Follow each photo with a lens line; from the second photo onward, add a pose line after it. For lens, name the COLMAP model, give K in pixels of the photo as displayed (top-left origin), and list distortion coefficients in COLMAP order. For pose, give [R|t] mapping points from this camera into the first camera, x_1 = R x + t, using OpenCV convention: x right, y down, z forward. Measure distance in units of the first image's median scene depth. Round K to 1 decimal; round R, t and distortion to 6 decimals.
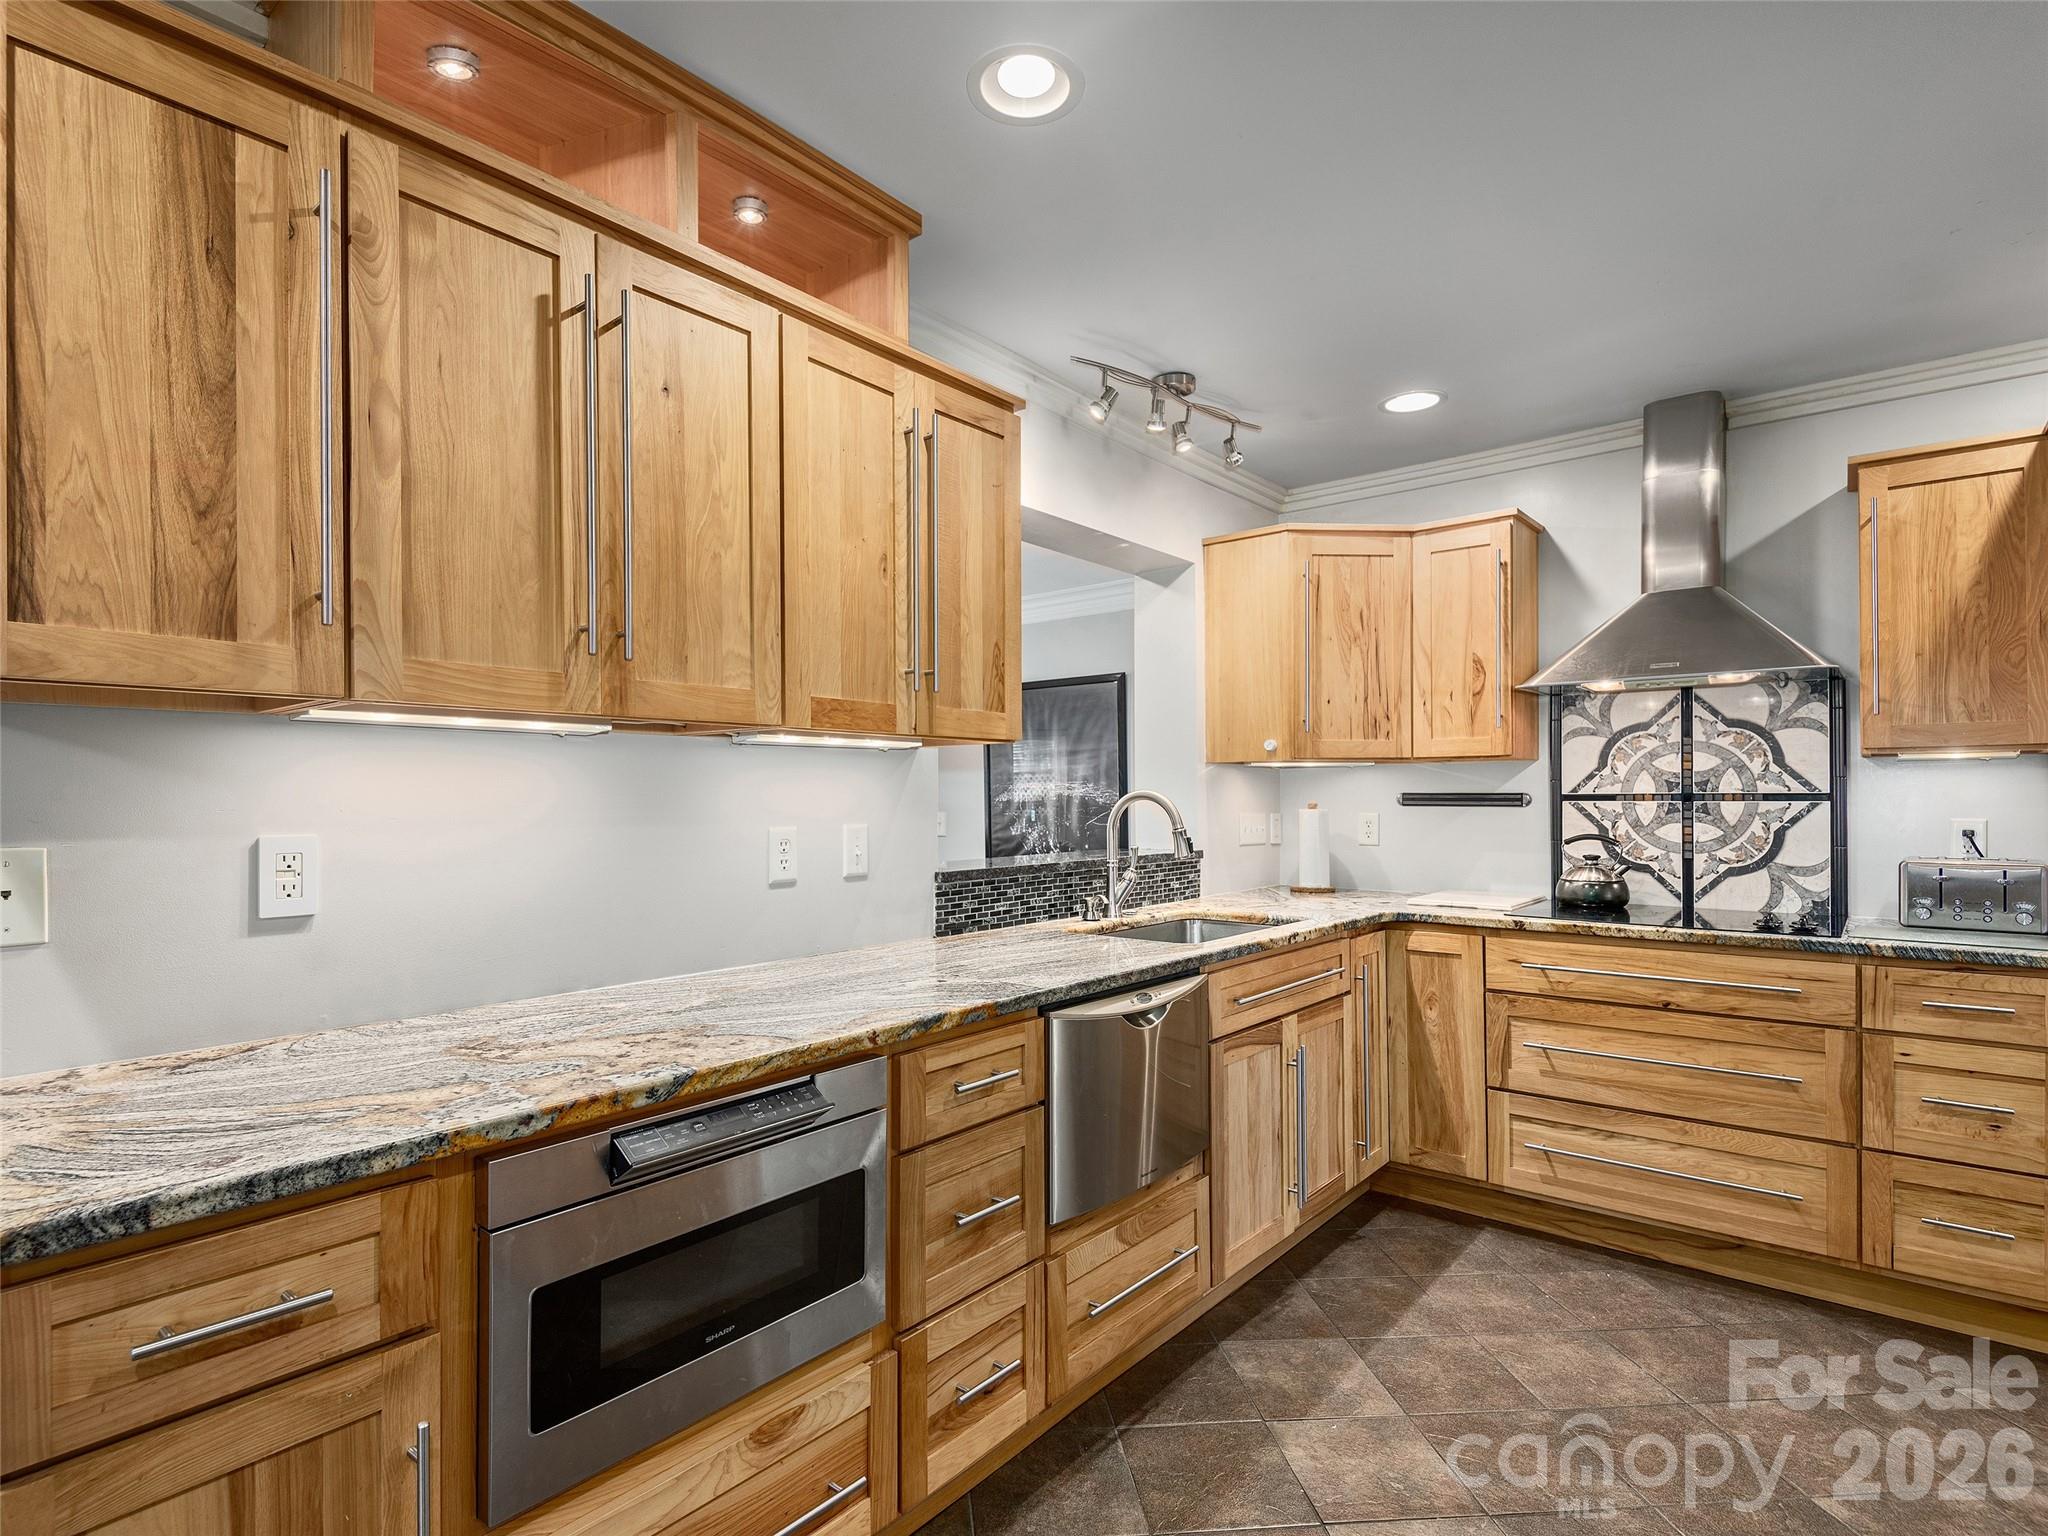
lens RADIAL K [[1060.5, 0, 999.5], [0, 1060.5, 788.8], [0, 0, 1]] dist [0.039051, -0.027507]
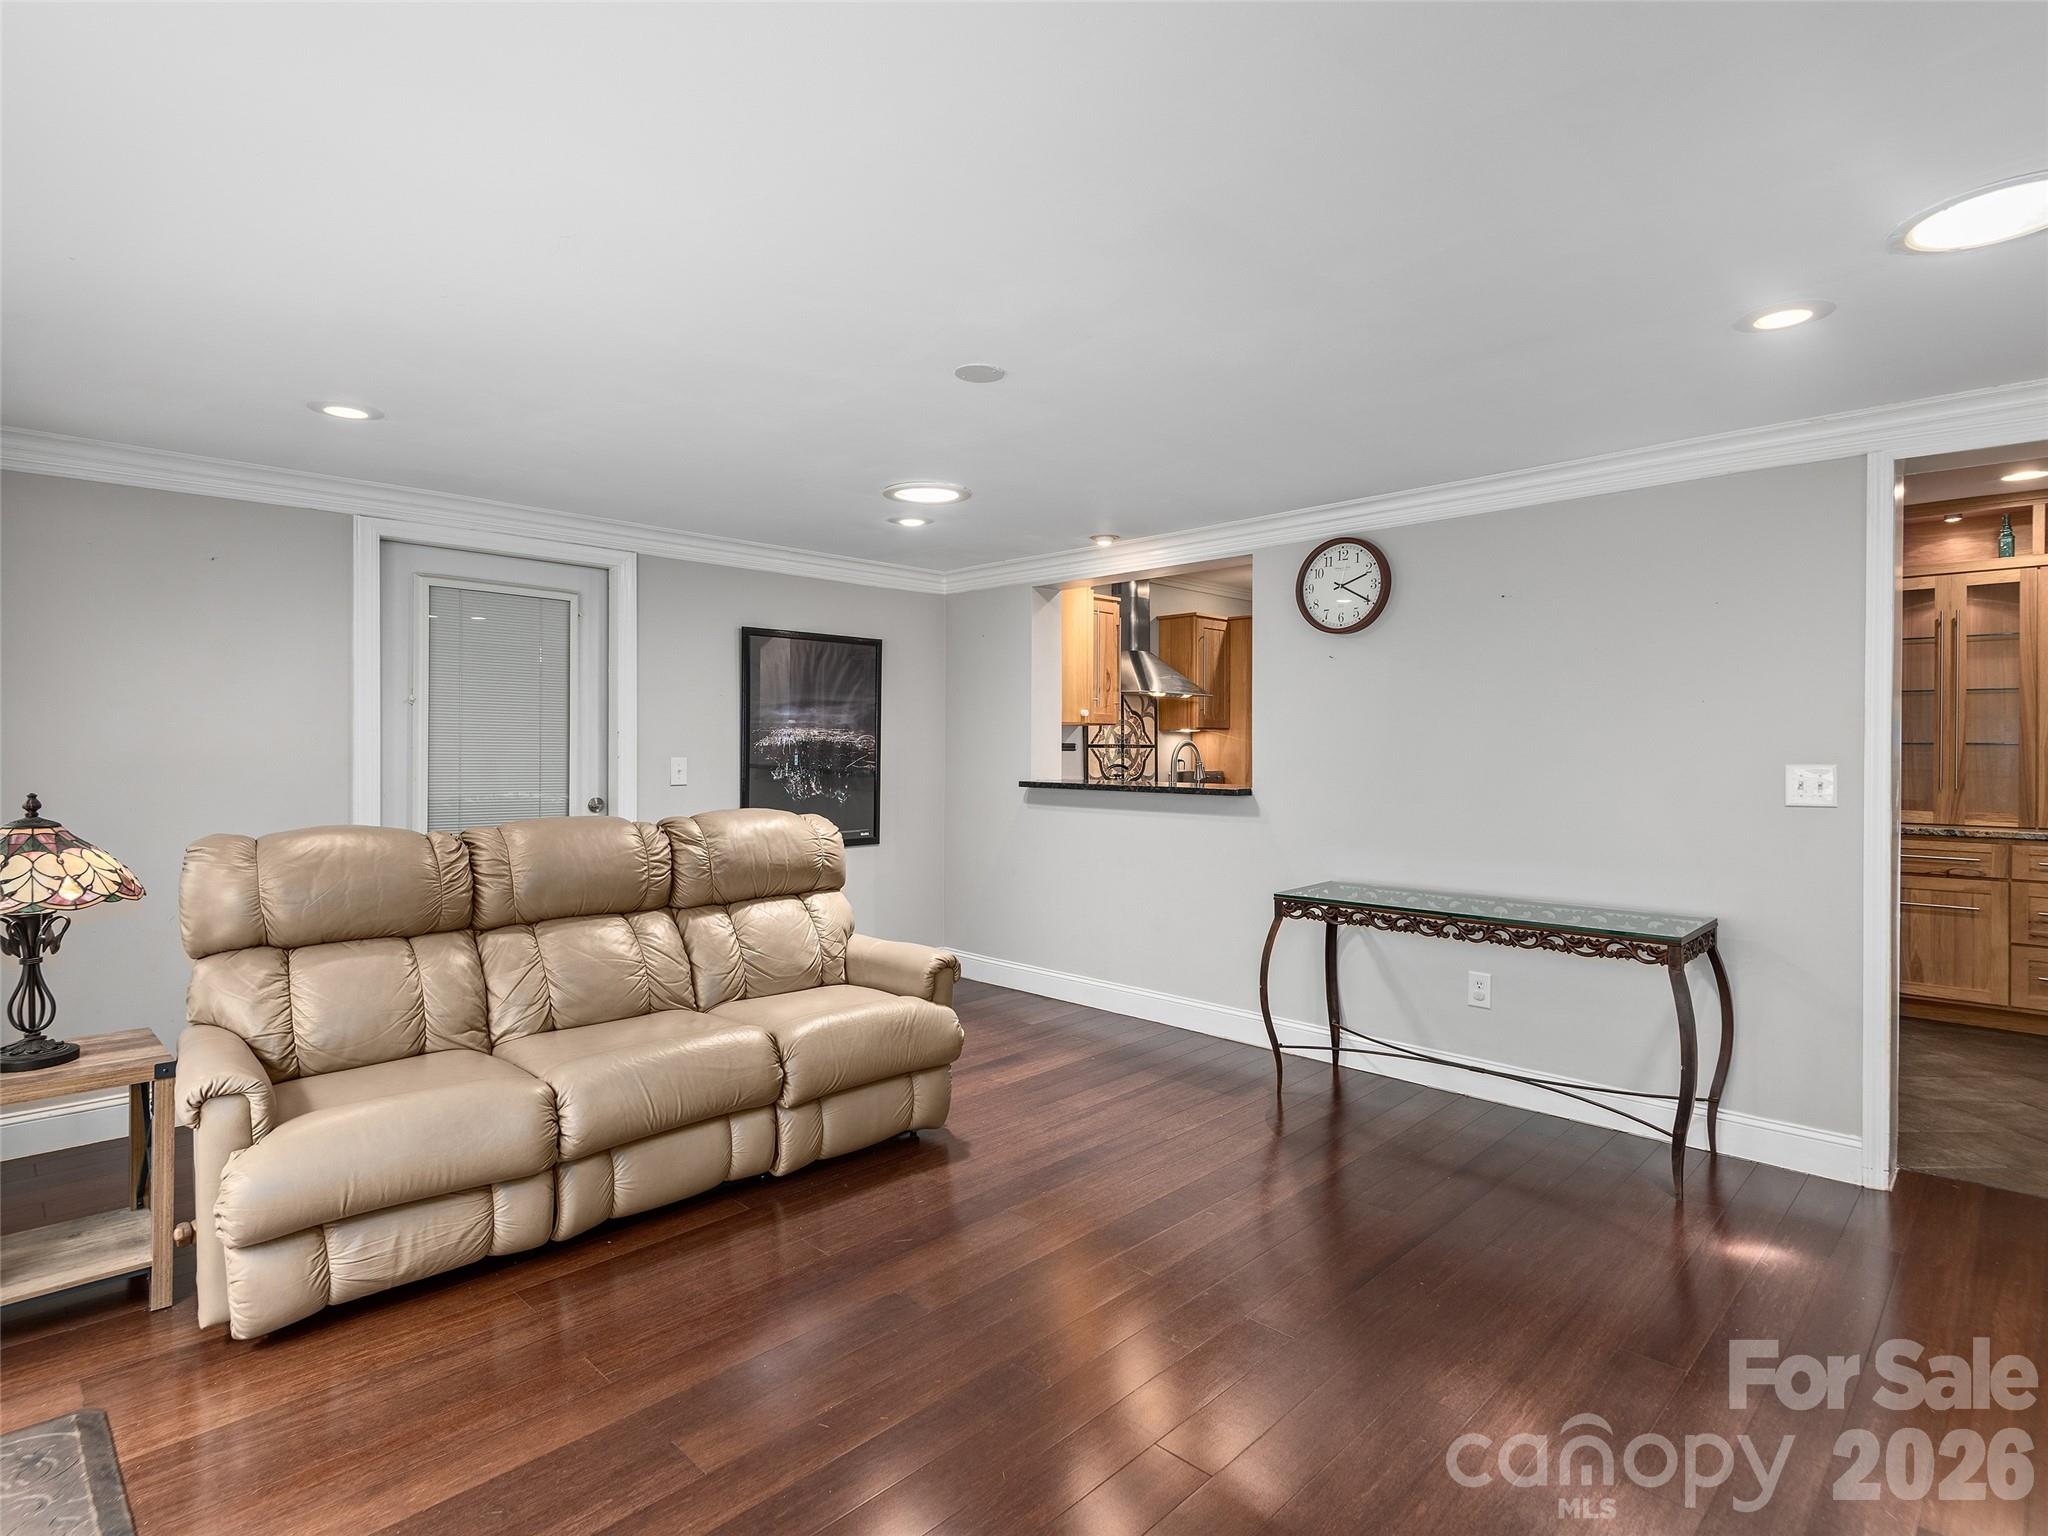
lens RADIAL K [[1036.9, 0, 1003.1], [0, 1036.9, 763.9], [0, 0, 1]] dist [0.040380, -0.024351]
pose [[0.096014, -0.011219, 0.995317, -1.536075], [-0.013239, 0.999834, 0.012547, 0.021819], [-0.995292, -0.014382, 0.095849, 1.095100]]
